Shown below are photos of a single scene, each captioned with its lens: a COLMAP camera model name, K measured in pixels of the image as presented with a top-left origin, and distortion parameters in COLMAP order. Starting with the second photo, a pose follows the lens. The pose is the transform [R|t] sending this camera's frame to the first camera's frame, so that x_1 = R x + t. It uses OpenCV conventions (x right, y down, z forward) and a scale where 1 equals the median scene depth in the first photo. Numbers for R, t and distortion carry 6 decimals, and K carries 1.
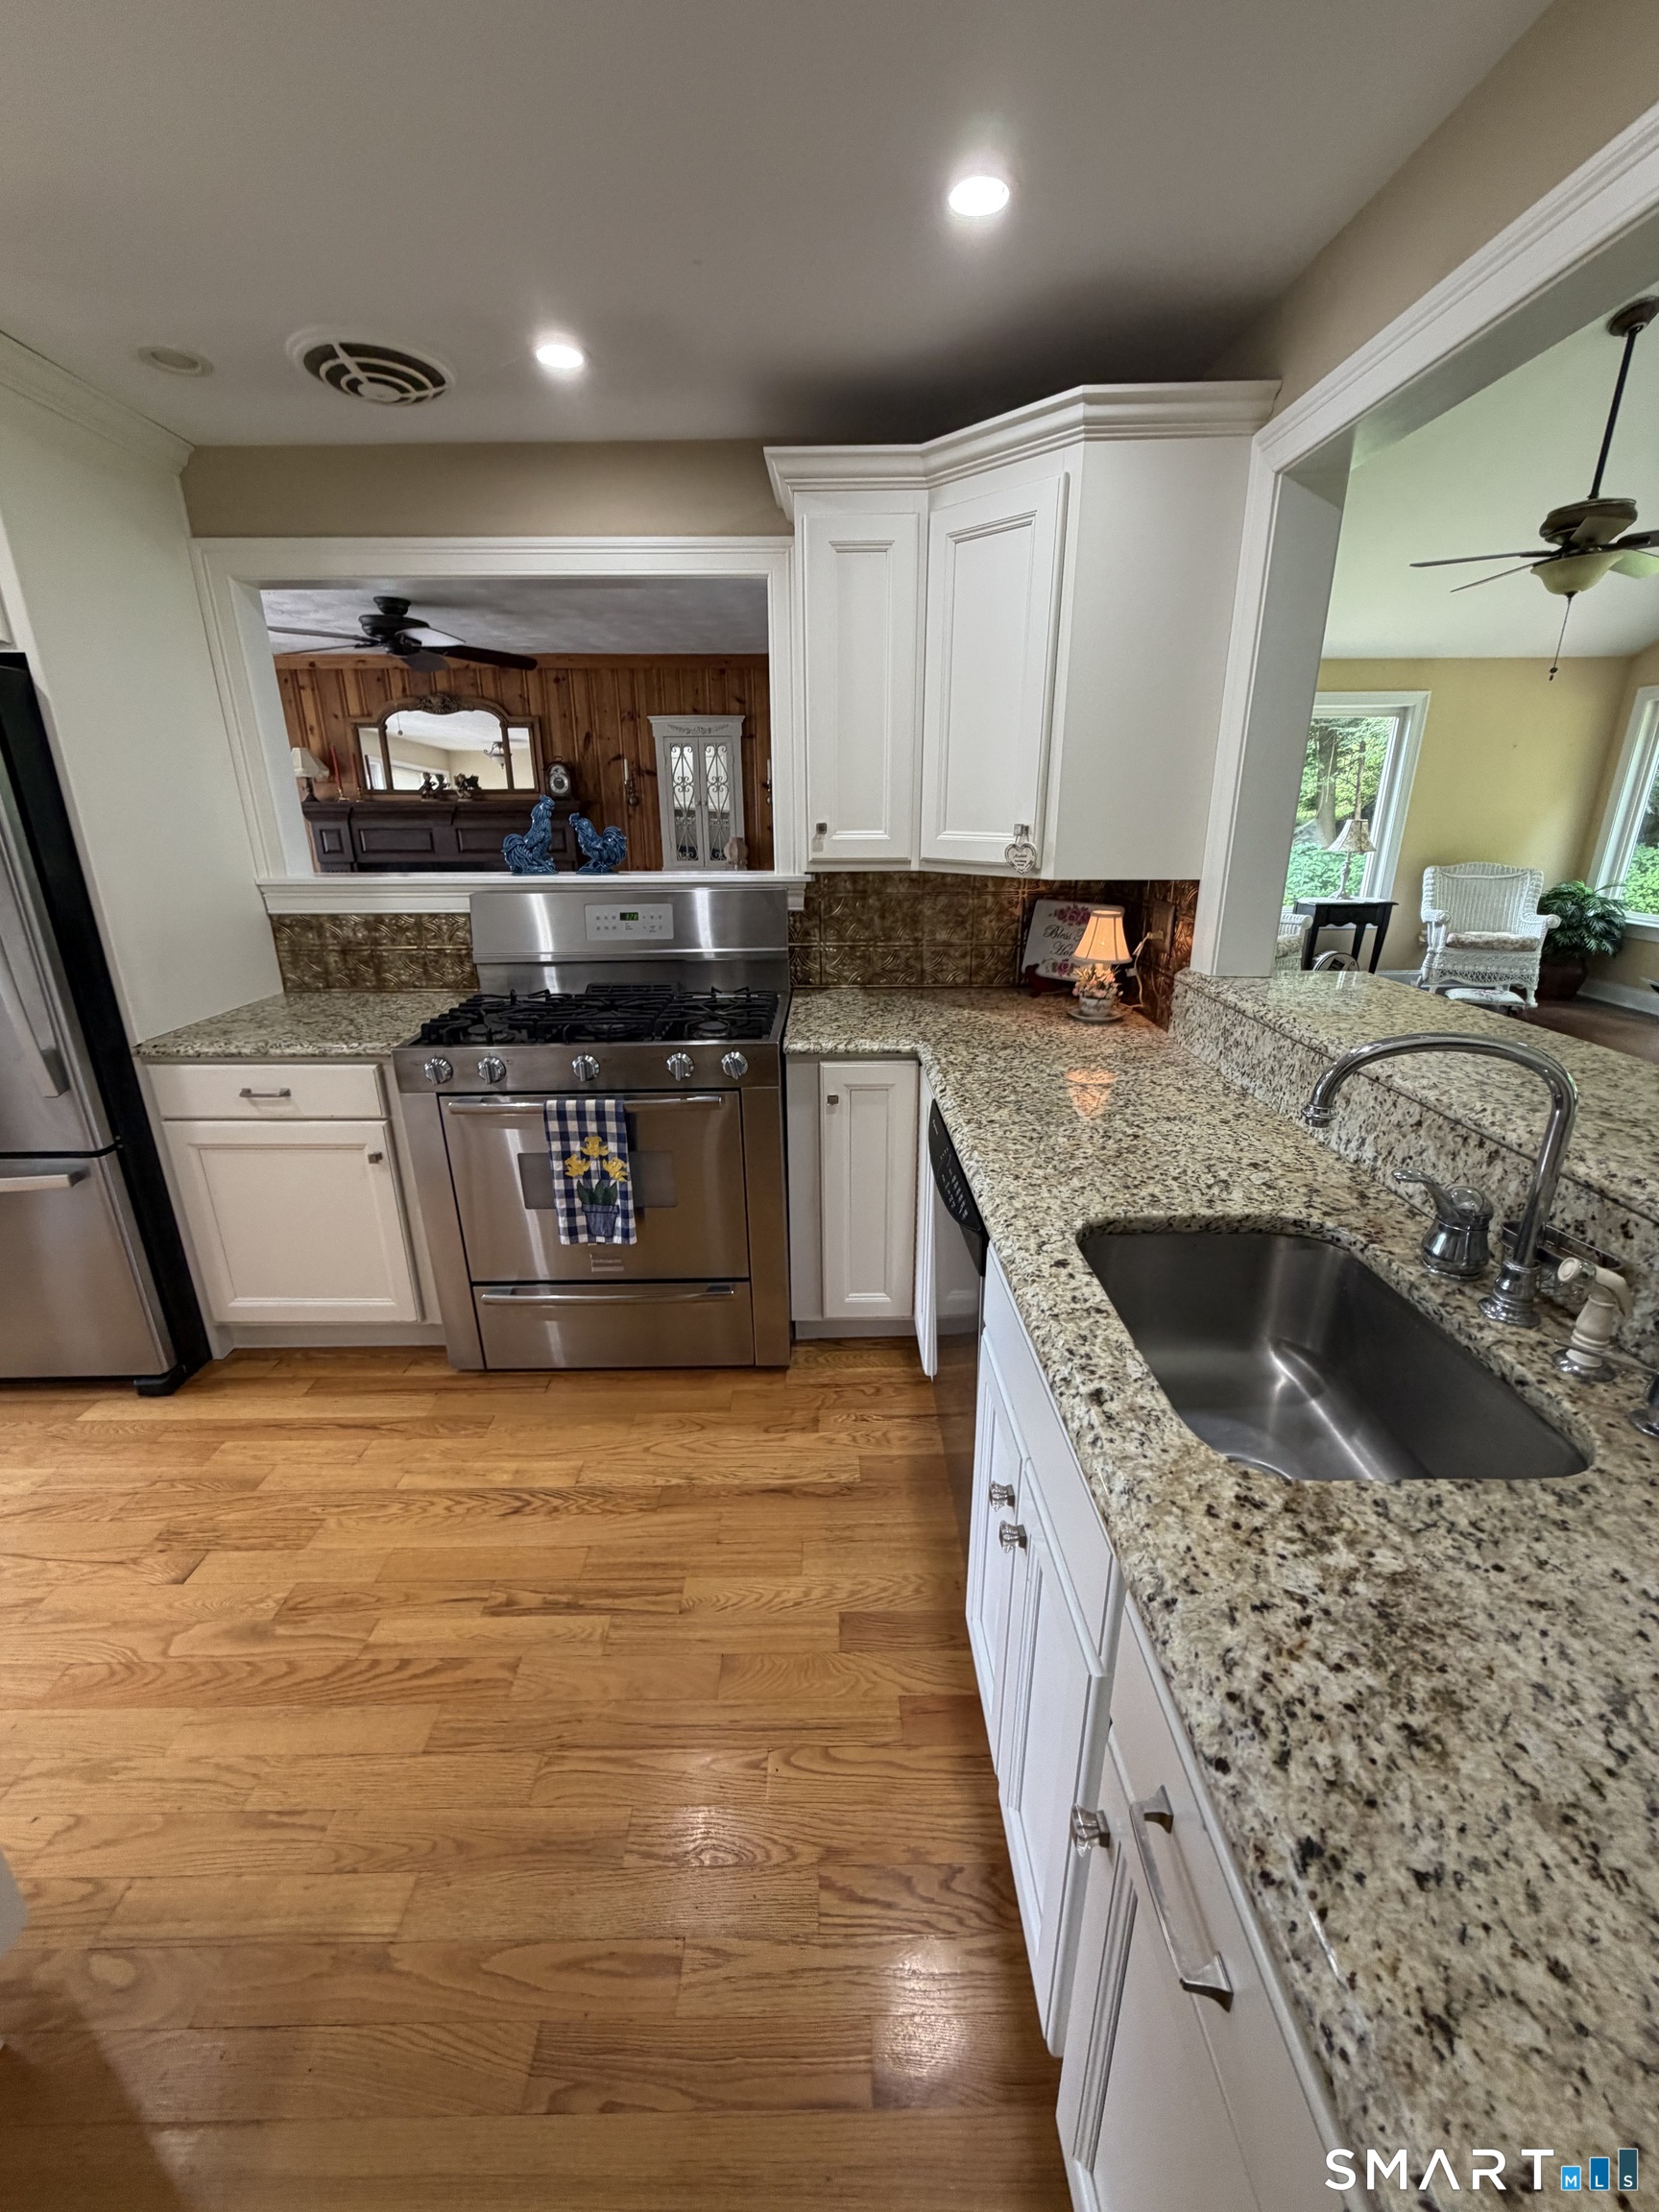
lens RADIAL K [[880.0, 0, 830.9], [0, 880.0, 1101.0], [0, 0, 1]] dist [-0.000985, 0.000928]
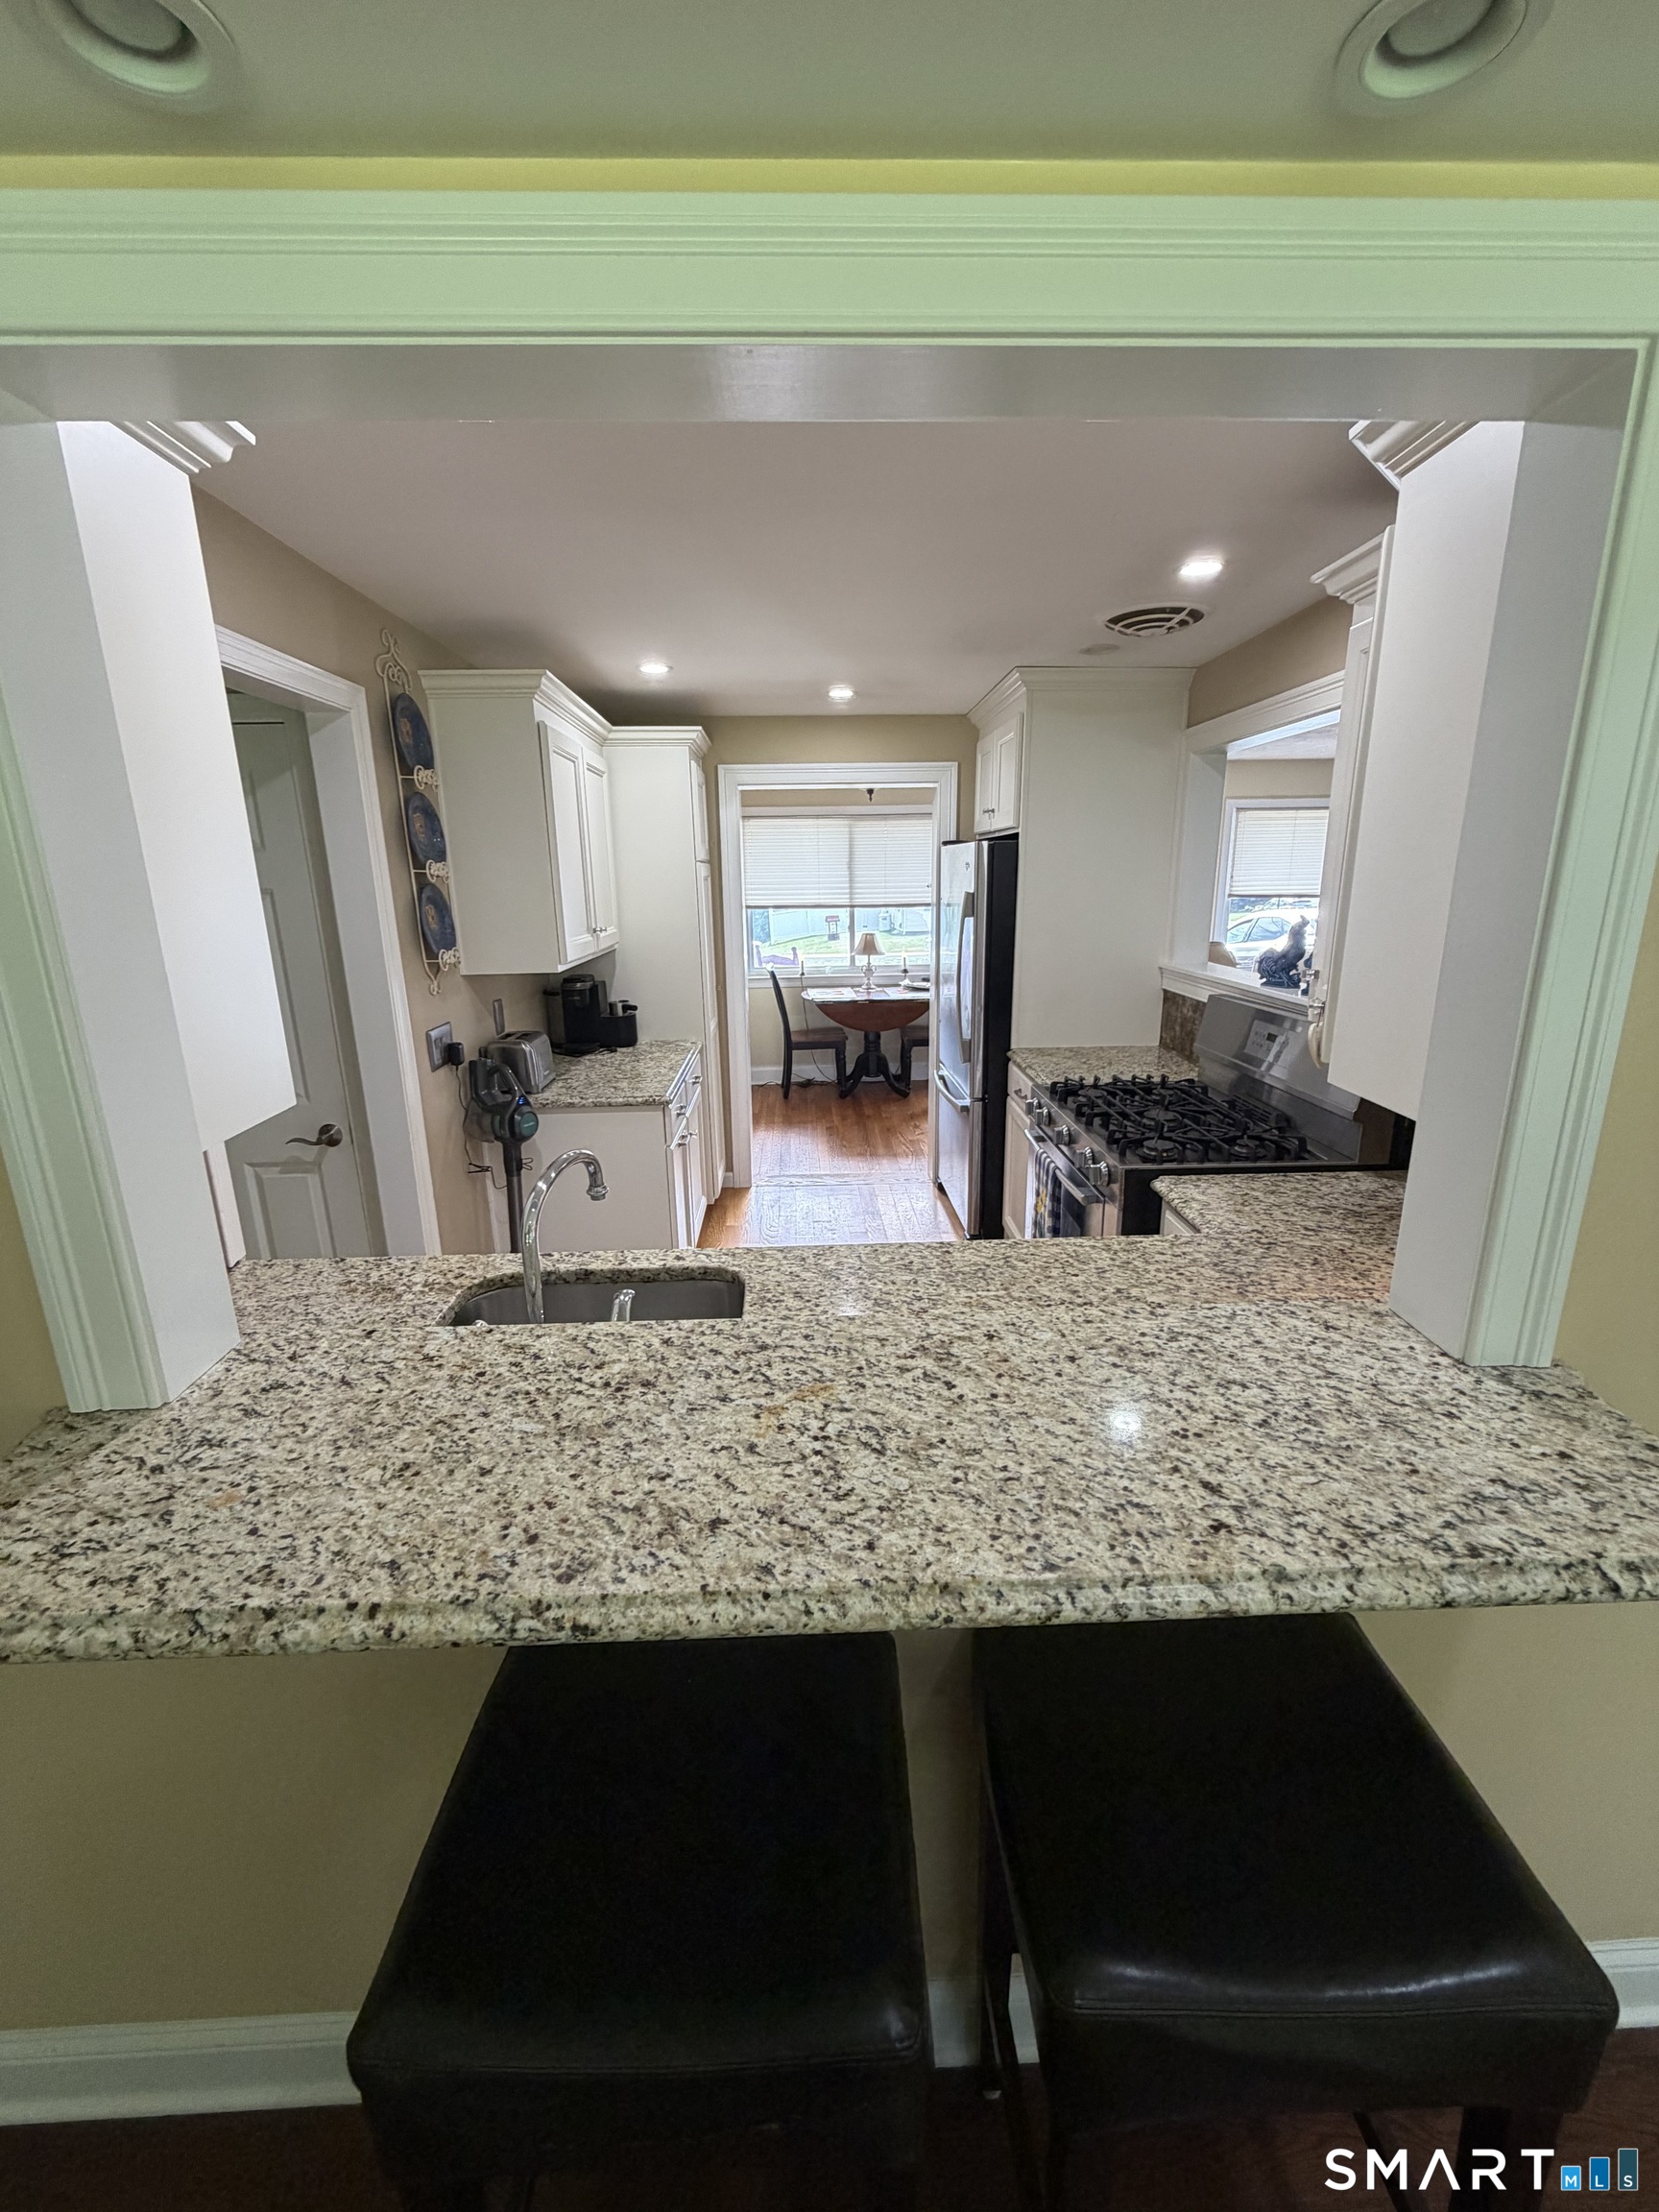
lens RADIAL K [[880.0, 0, 827.6], [0, 880.0, 1105.0], [0, 0, 1]] dist [-0.000985, 0.000928]
pose [[0.017922, 0.259890, -0.965472, 1.143486], [-0.310014, 0.919481, 0.241755, -0.347834], [0.950563, 0.294977, 0.097048, 0.697078]]
